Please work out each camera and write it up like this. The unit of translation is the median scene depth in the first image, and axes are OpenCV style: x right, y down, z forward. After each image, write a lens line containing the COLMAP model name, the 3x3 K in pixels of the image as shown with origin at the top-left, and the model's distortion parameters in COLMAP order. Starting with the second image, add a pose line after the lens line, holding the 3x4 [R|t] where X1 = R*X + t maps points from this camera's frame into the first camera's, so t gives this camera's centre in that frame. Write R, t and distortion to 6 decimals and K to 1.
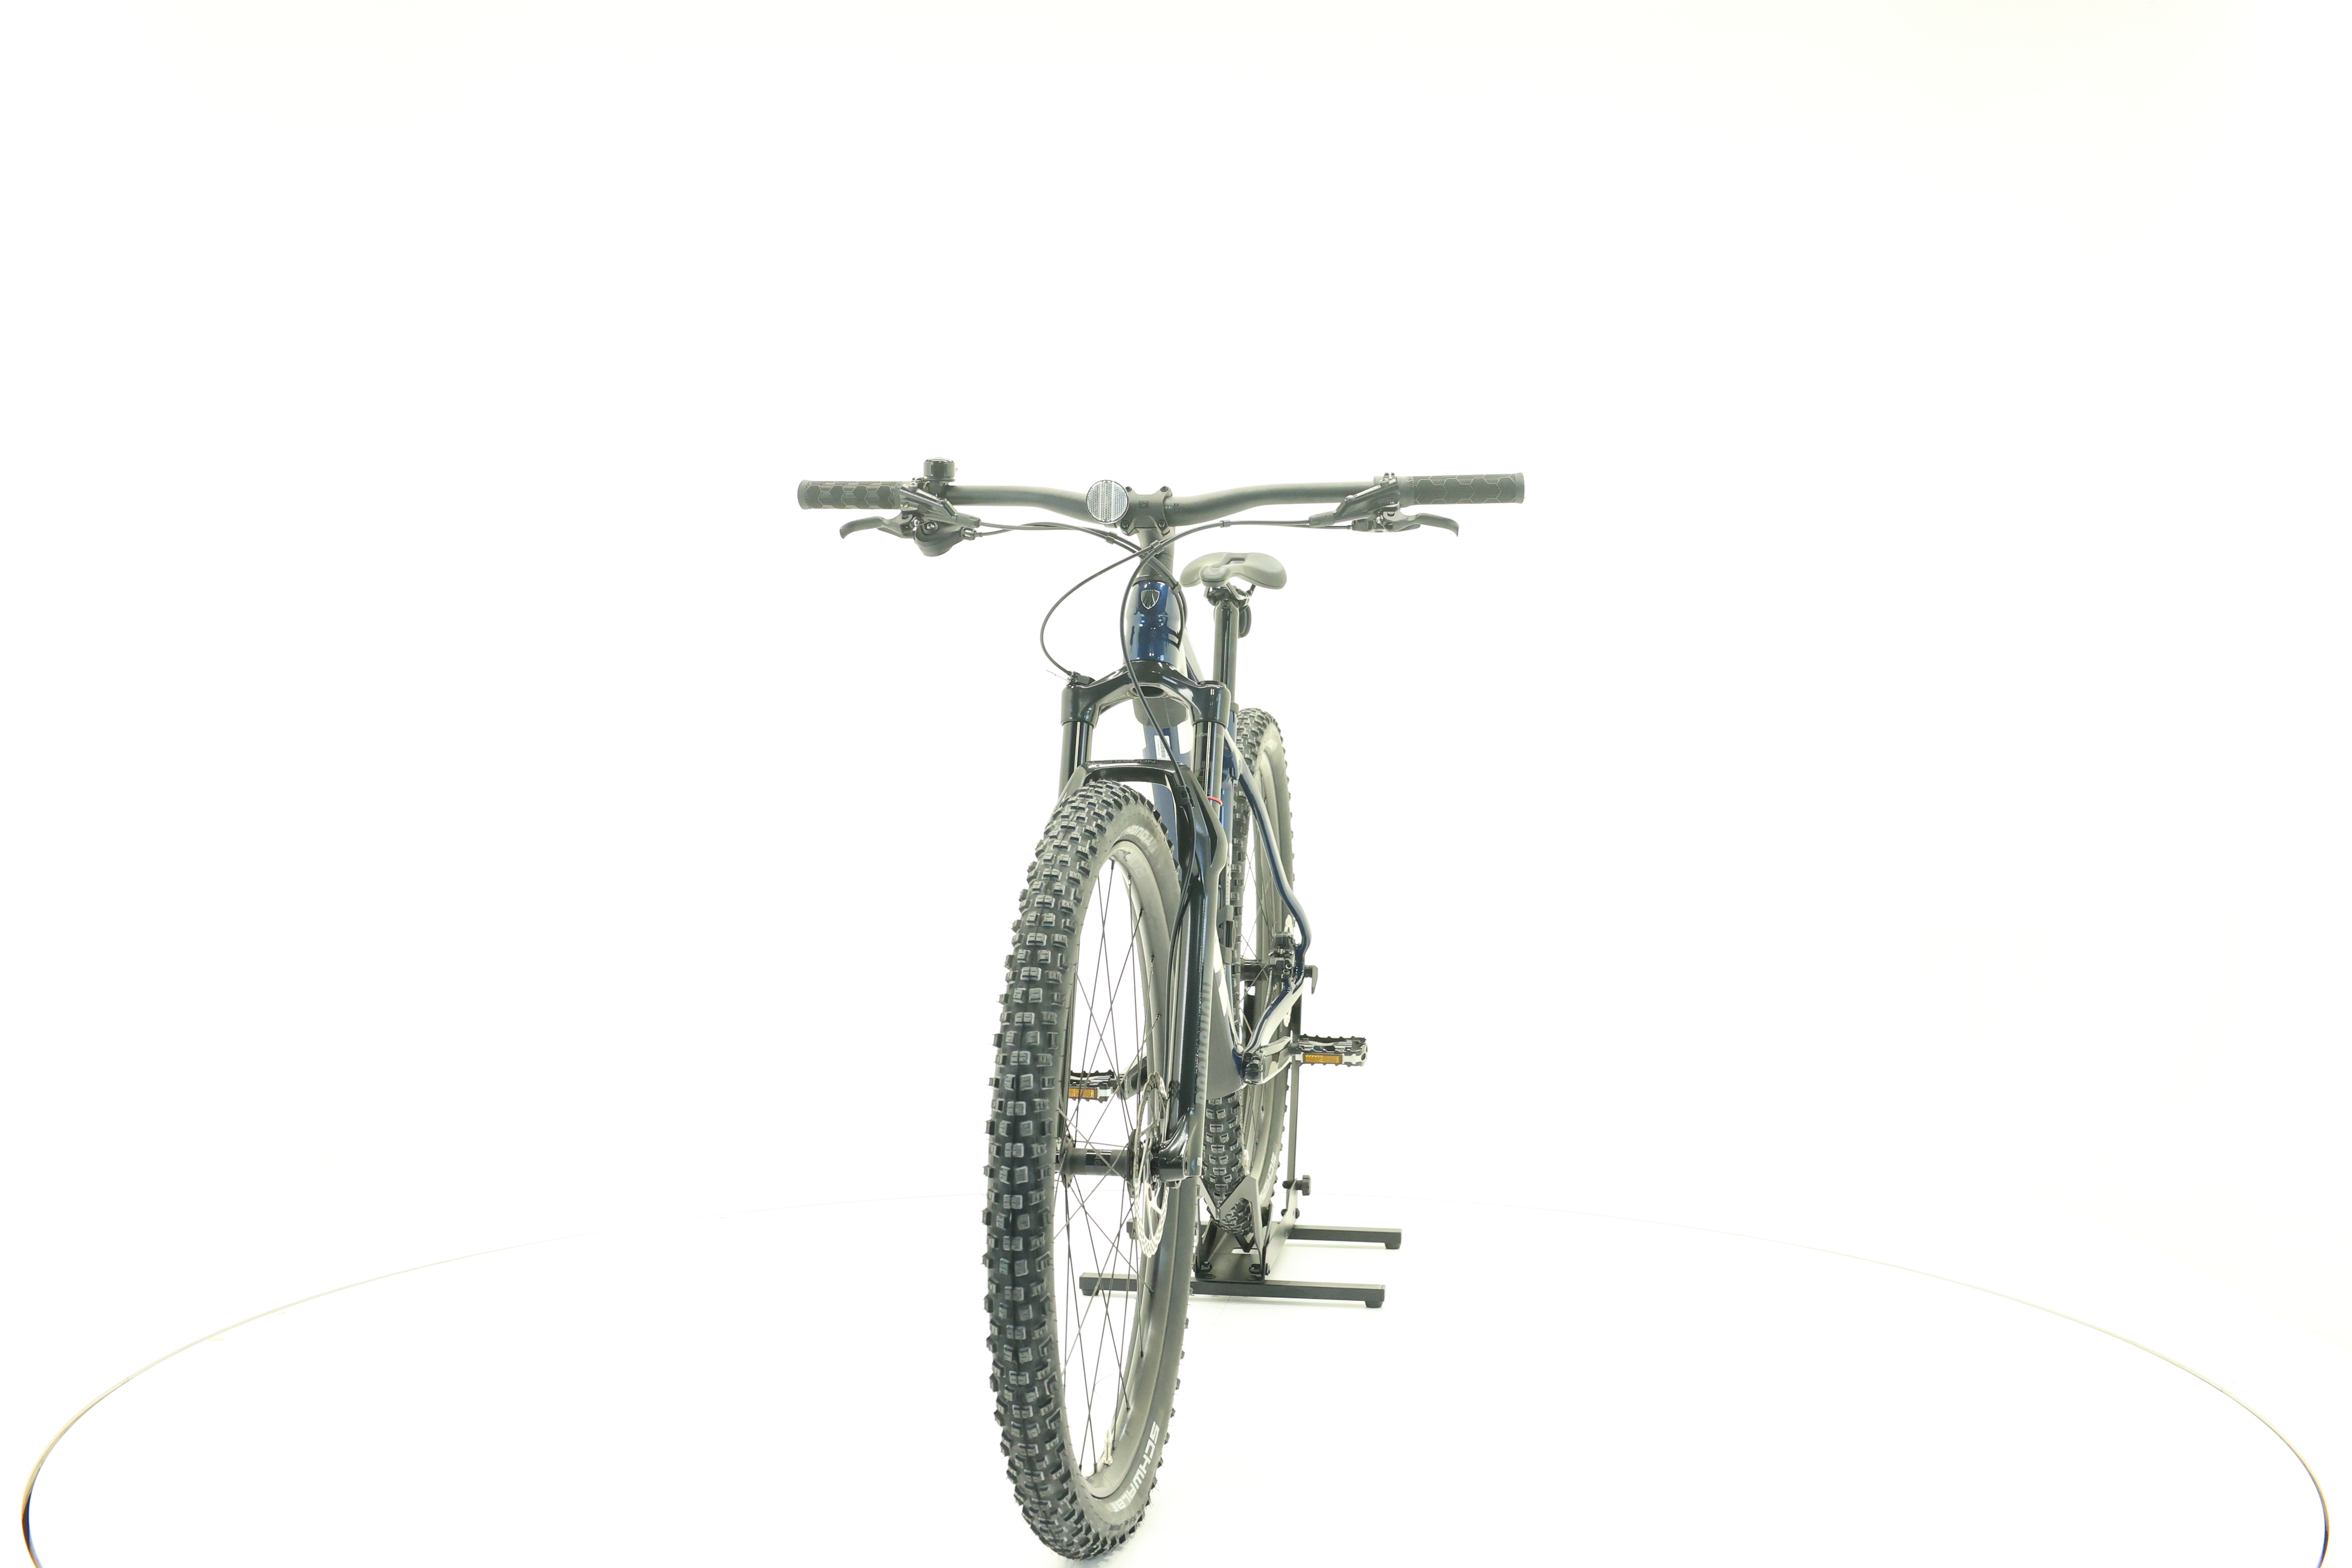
lens RADIAL K [[2482.1, 0, 1169.1], [0, 2482.1, 784.1], [0, 0, 1]] dist [-0.001332, 0.000000]
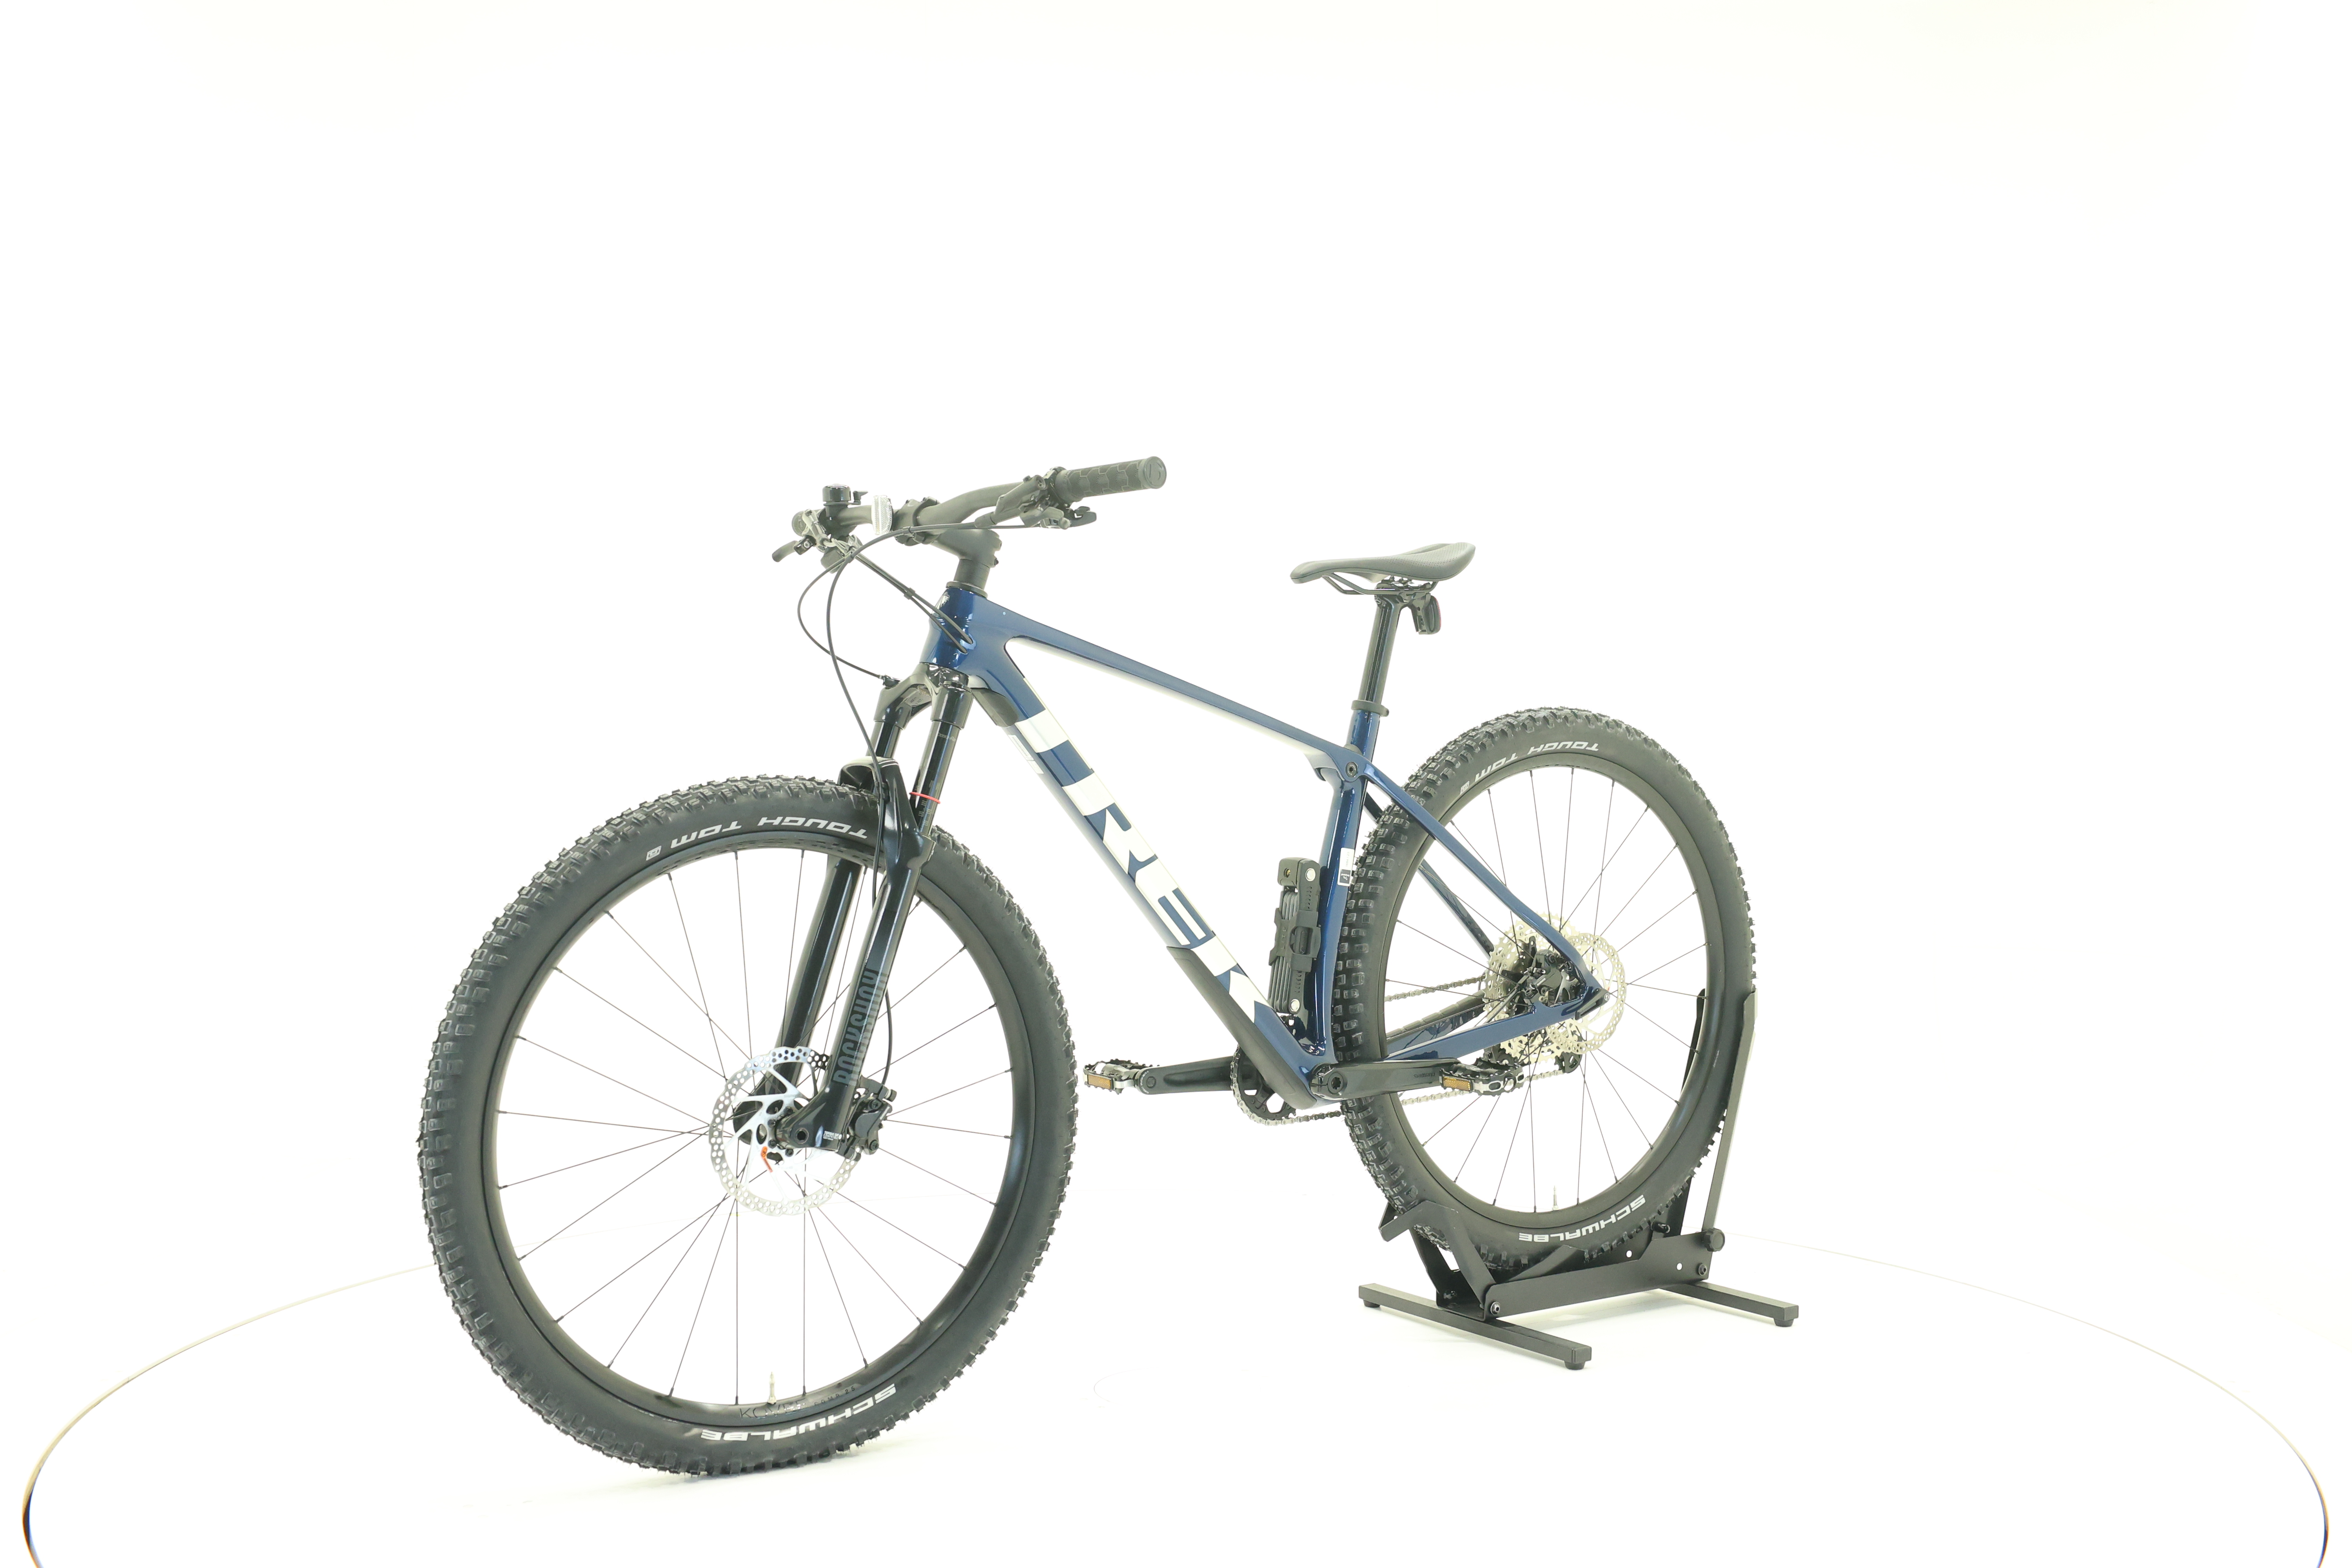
lens RADIAL K [[2482.1, 0, 1175.9], [0, 2482.1, 781.7], [0, 0, 1]] dist [-0.001332, 0.000000]
pose [[0.692423, 0.011875, -0.721394, 0.822124], [-0.015679, 0.999876, 0.001409, -0.002540], [0.721321, 0.010335, 0.692523, 0.347353]]
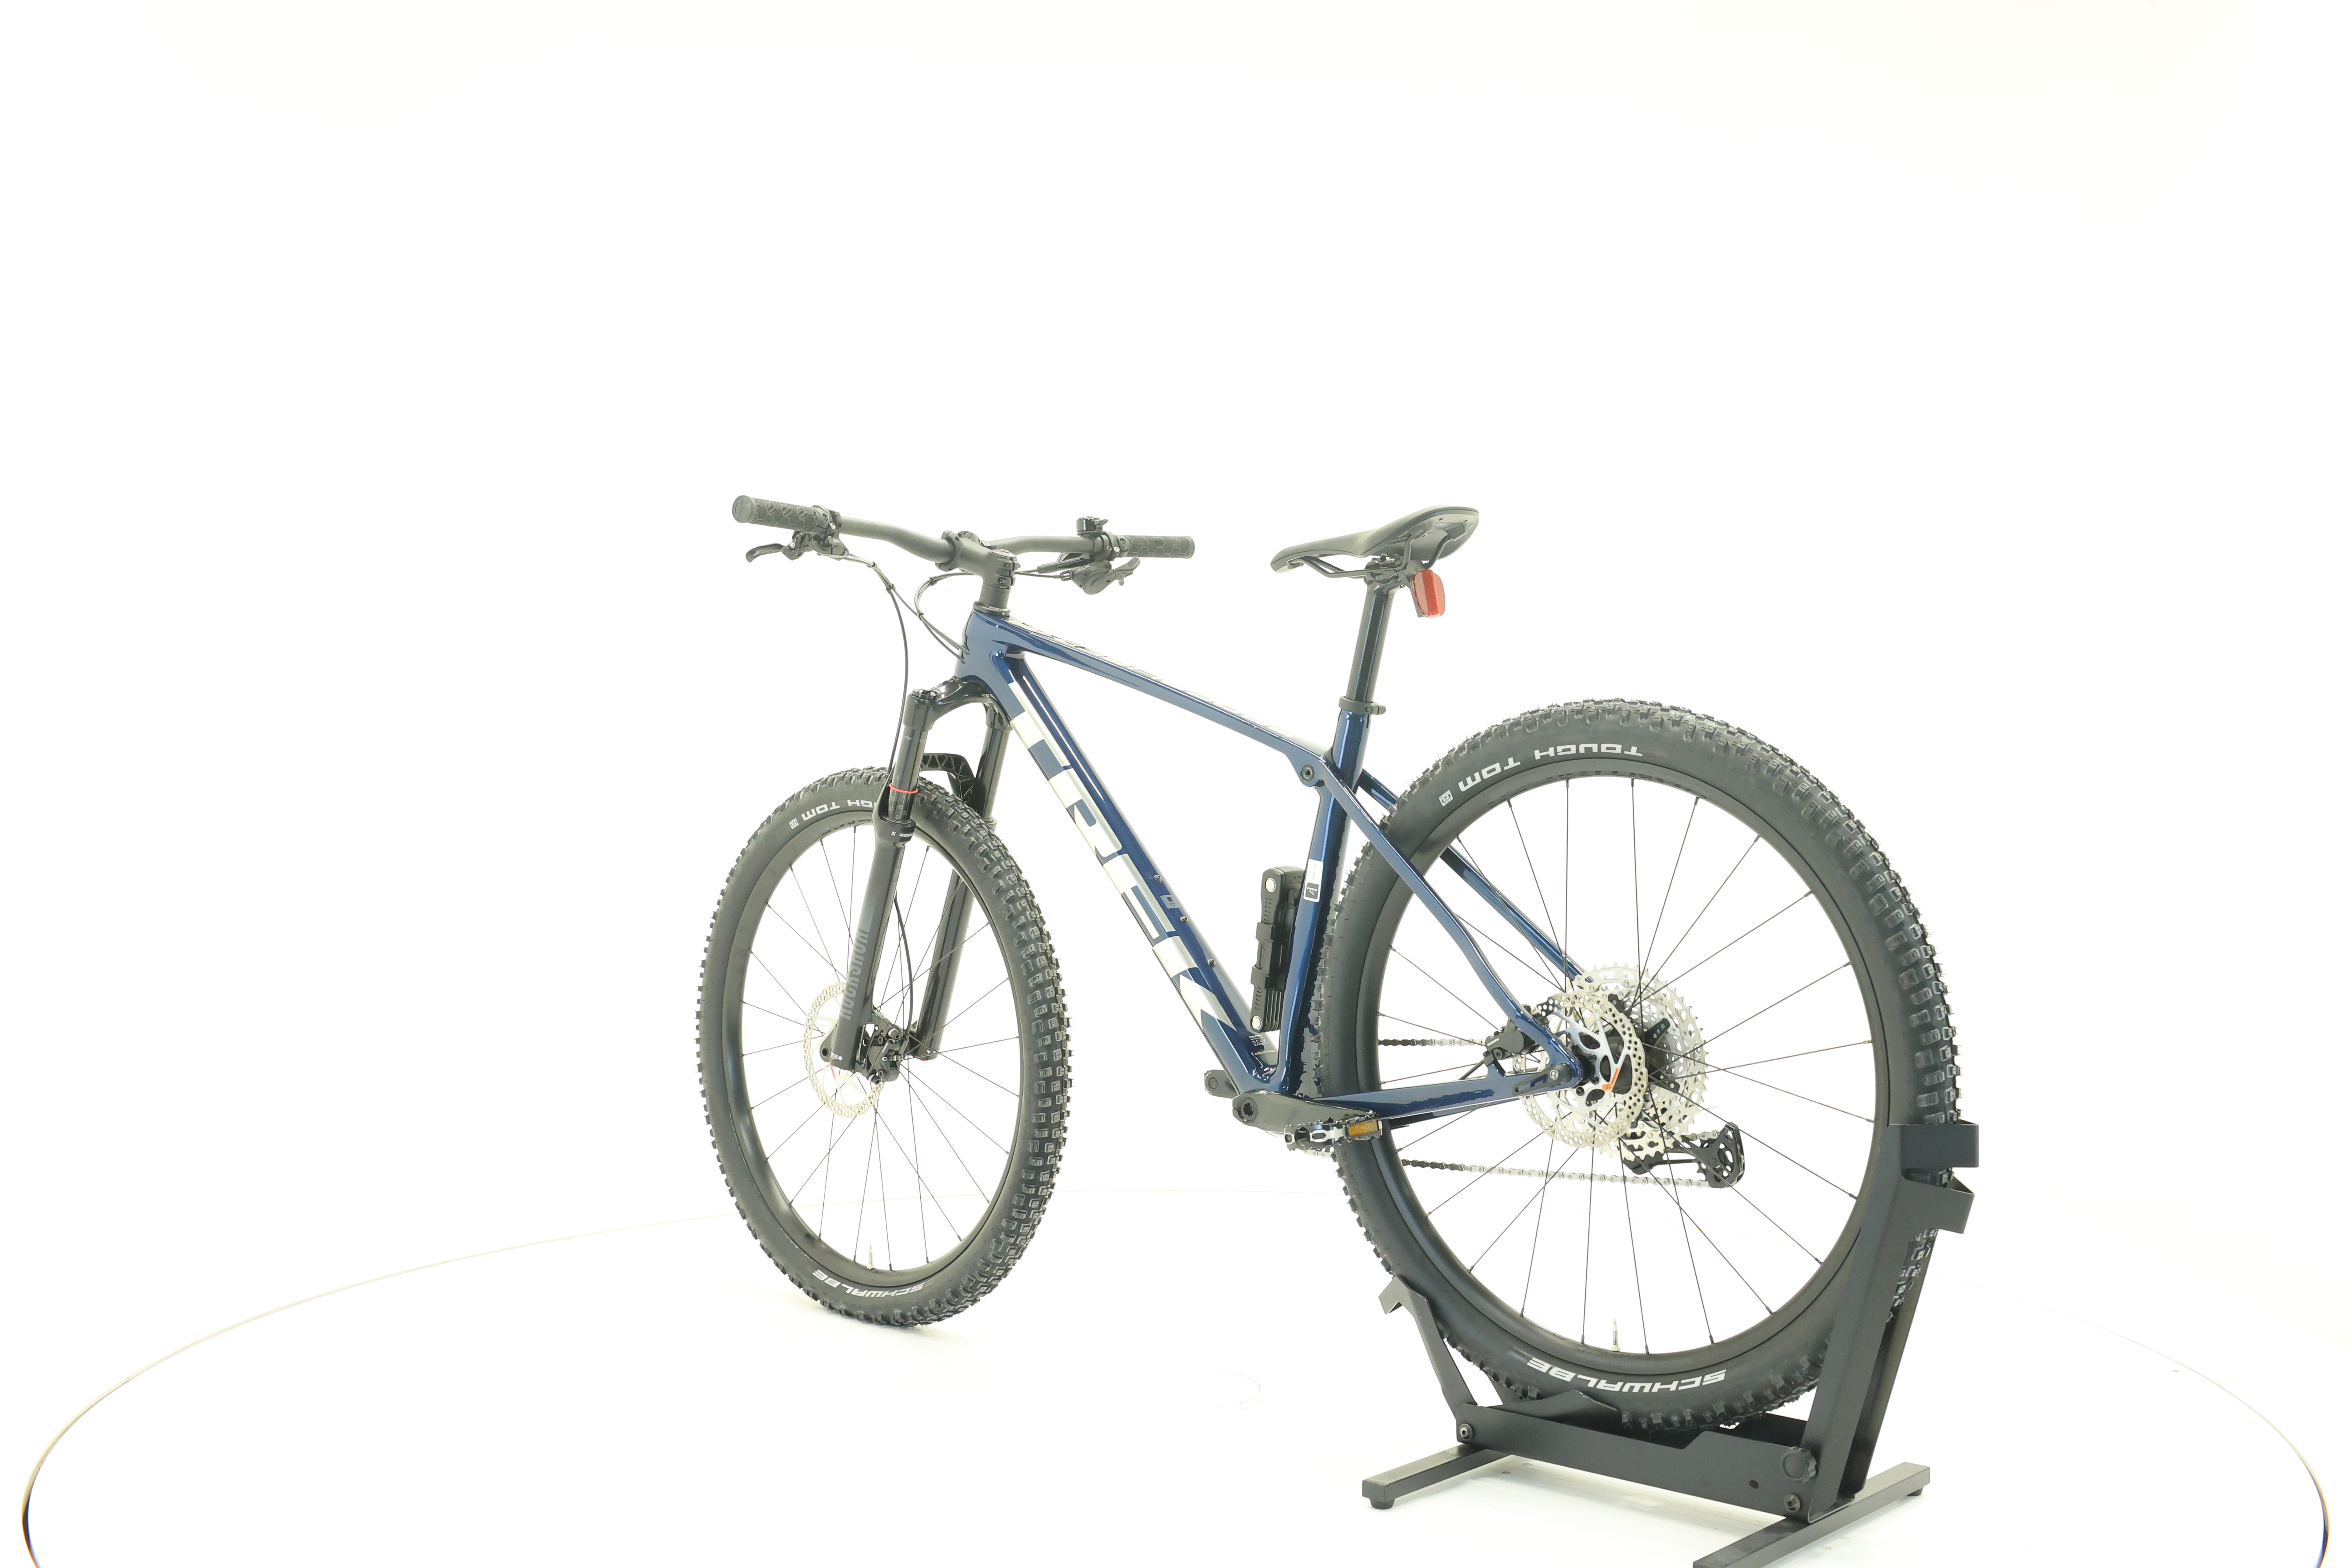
lens RADIAL K [[2482.1, 0, 1171.0], [0, 2482.1, 778.7], [0, 0, 1]] dist [-0.001332, 0.000000]
pose [[-0.544883, 0.008459, -0.838469, 0.958072], [-0.023375, 0.999407, 0.025273, -0.030949], [0.838186, 0.033371, -0.544363, 1.748611]]
